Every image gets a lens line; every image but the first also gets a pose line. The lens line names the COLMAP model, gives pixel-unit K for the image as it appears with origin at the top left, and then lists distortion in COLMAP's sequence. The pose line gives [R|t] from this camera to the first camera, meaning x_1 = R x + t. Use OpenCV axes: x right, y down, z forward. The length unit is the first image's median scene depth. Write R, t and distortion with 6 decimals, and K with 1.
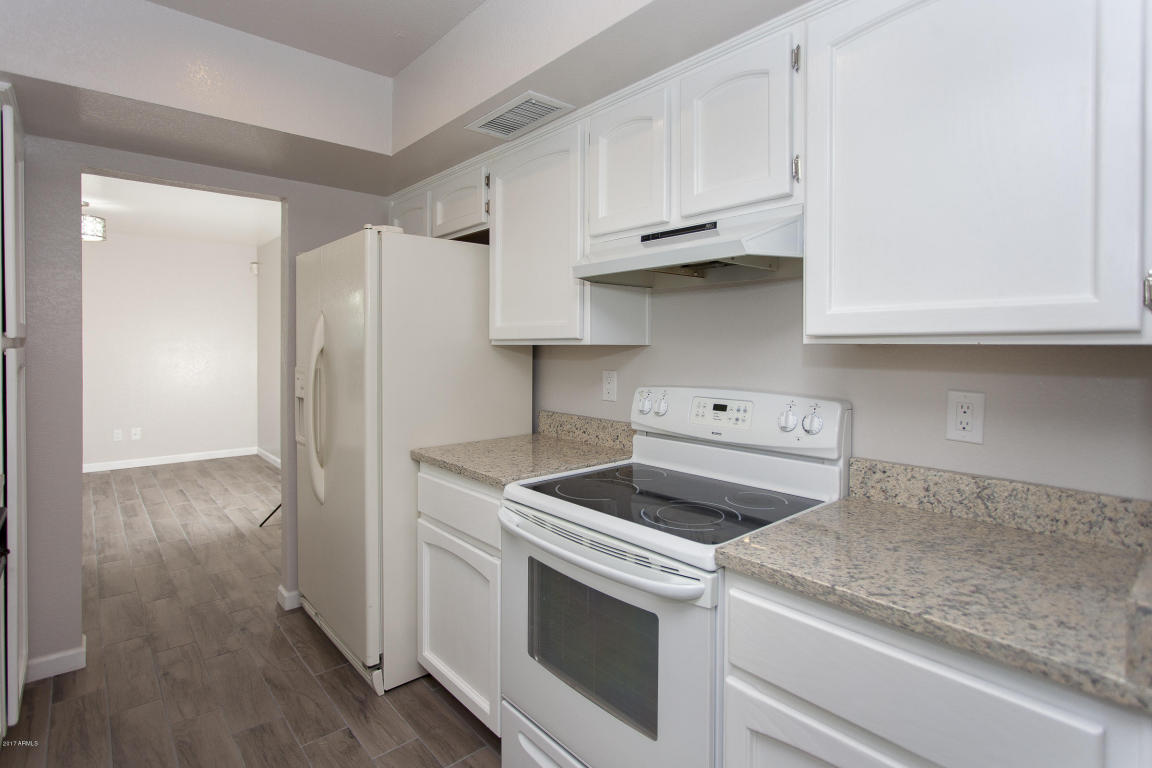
lens RADIAL K [[606.9, 0, 578.5], [0, 606.9, 346.3], [0, 0, 1]] dist [-0.002363, 0.000073]
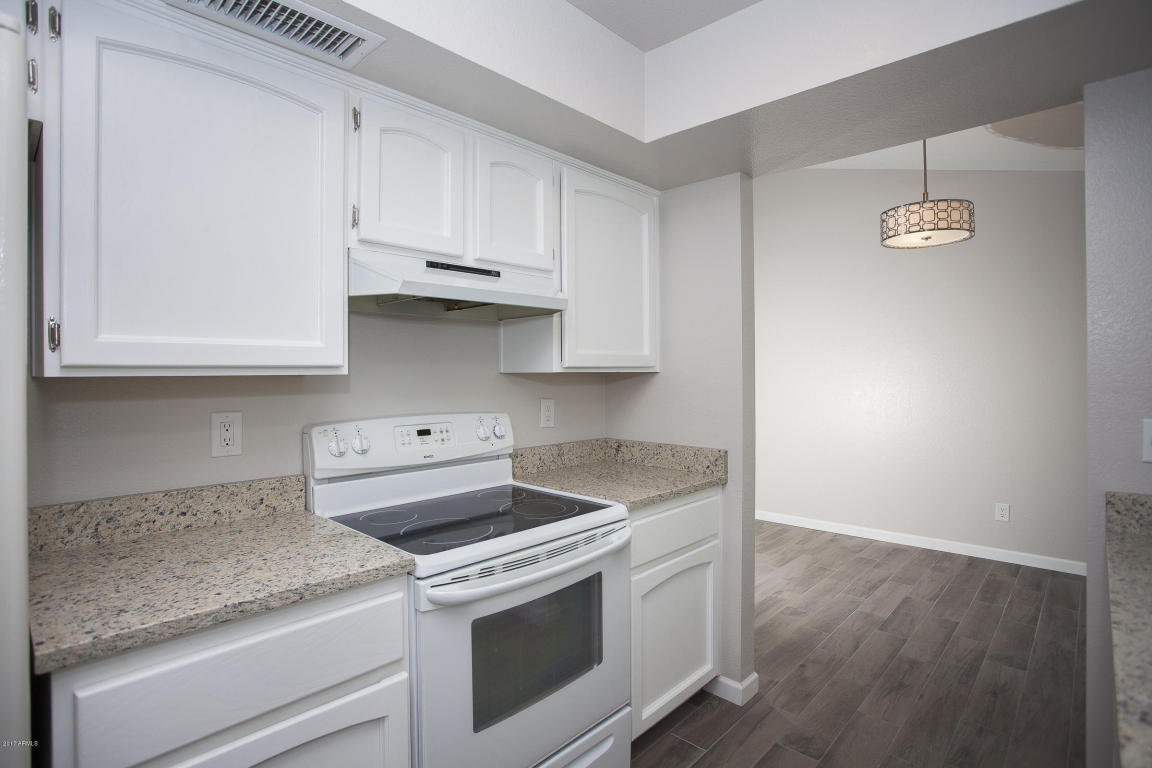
lens RADIAL K [[574.5, 0, 576.0], [0, 574.5, 384.0], [0, 0, 1]] dist [-0.003306, 0.000594]
pose [[-0.110691, -0.018717, 0.993679, -0.785009], [0.007853, 0.999775, 0.019707, -0.002825], [-0.993824, 0.009984, -0.110519, 0.823065]]
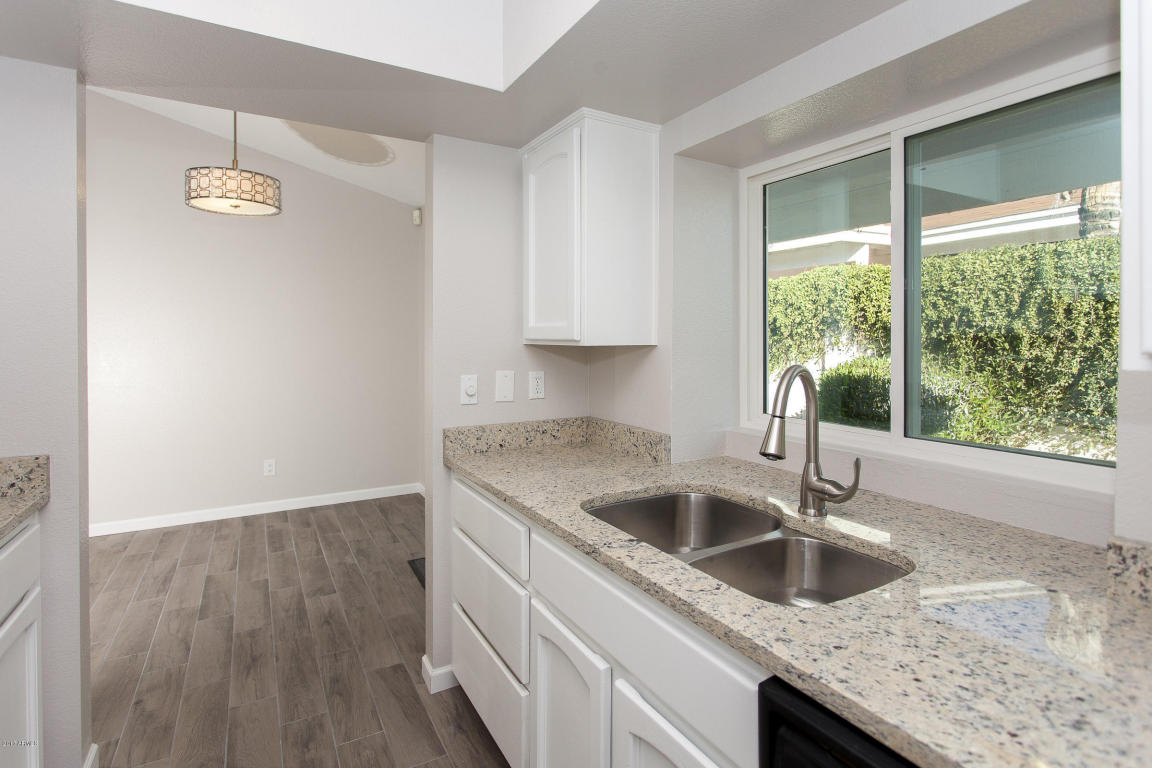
lens RADIAL K [[578.5, 0, 581.6], [0, 578.5, 346.3], [0, 0, 1]] dist [0.001319, 0.001942]
pose [[-0.978986, -0.003654, 0.203895, -0.569250], [0.001065, 0.999734, 0.023027, -0.016876], [-0.203925, 0.022760, -0.978722, 1.053147]]
